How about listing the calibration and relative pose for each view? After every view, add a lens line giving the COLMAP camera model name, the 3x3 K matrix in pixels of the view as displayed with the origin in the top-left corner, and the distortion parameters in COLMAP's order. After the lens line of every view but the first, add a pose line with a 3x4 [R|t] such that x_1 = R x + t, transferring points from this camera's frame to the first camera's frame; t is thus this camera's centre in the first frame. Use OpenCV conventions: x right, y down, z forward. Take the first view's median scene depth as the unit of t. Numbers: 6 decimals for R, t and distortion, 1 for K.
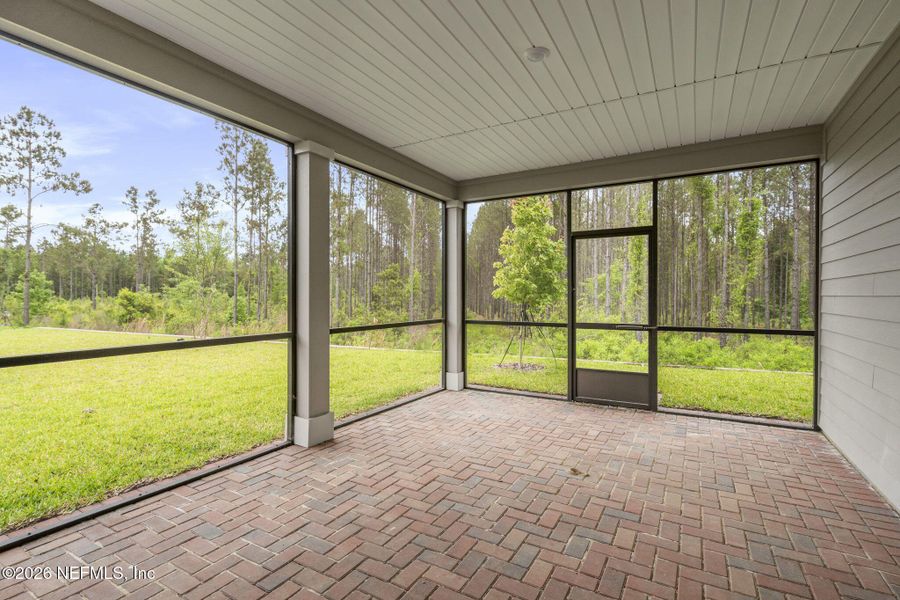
lens RADIAL K [[418.8, 0, 458.9], [0, 418.8, 301.6], [0, 0, 1]] dist [-0.003496, -0.000054]
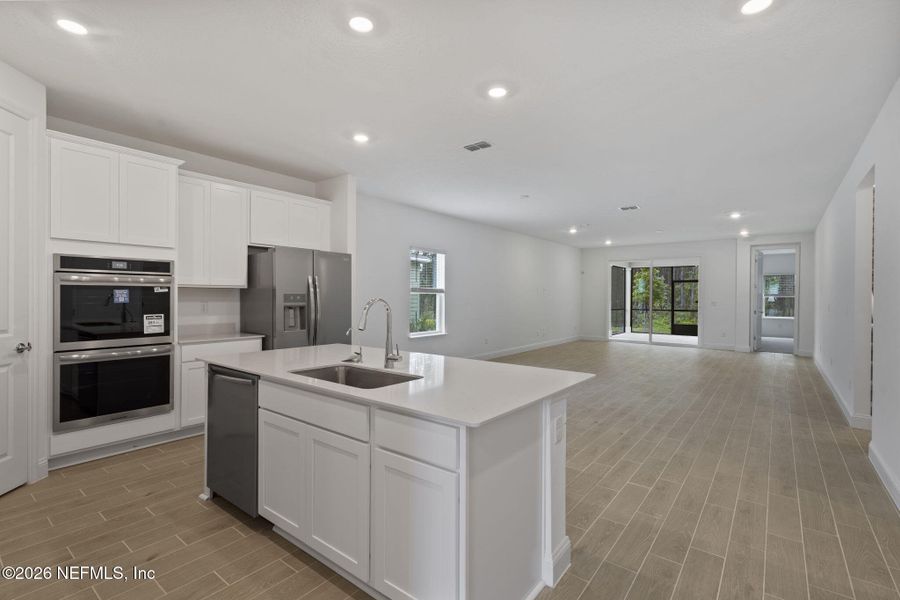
lens RADIAL K [[418.8, 0, 445.8], [0, 418.8, 300.8], [0, 0, 1]] dist [-0.003496, -0.000054]
pose [[0.989884, 0.007592, -0.141677, -0.953835], [-0.007817, 0.999969, -0.001031, 0.002235], [0.141665, 0.002128, 0.989912, -2.304122]]
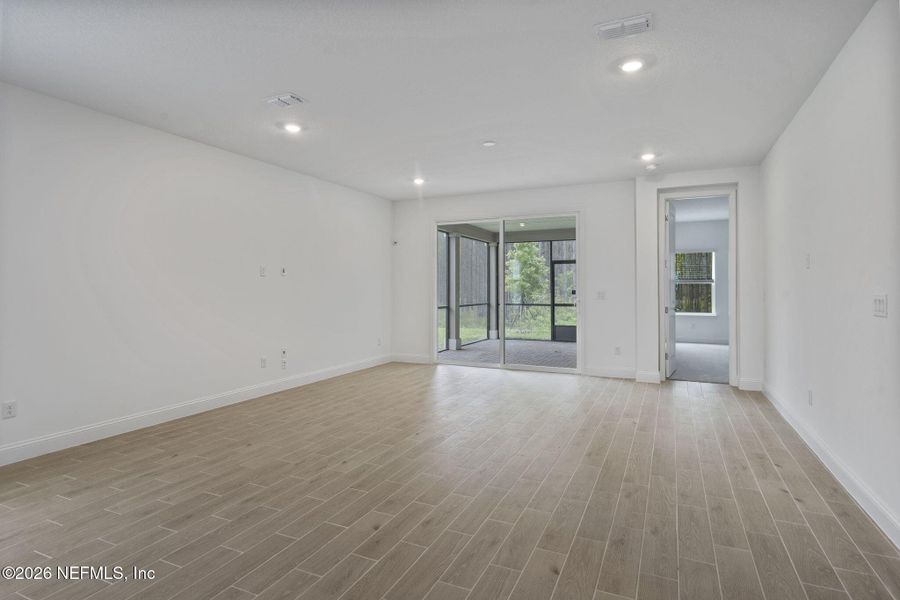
lens RADIAL K [[479.6, 0, 442.4], [0, 479.6, 283.0], [0, 0, 1]] dist [0.004082, 0.000149]
pose [[0.996818, -0.000927, 0.079710, -0.468209], [0.002627, 0.999771, -0.021218, -0.003865], [-0.079672, 0.021360, 0.996592, -1.340835]]
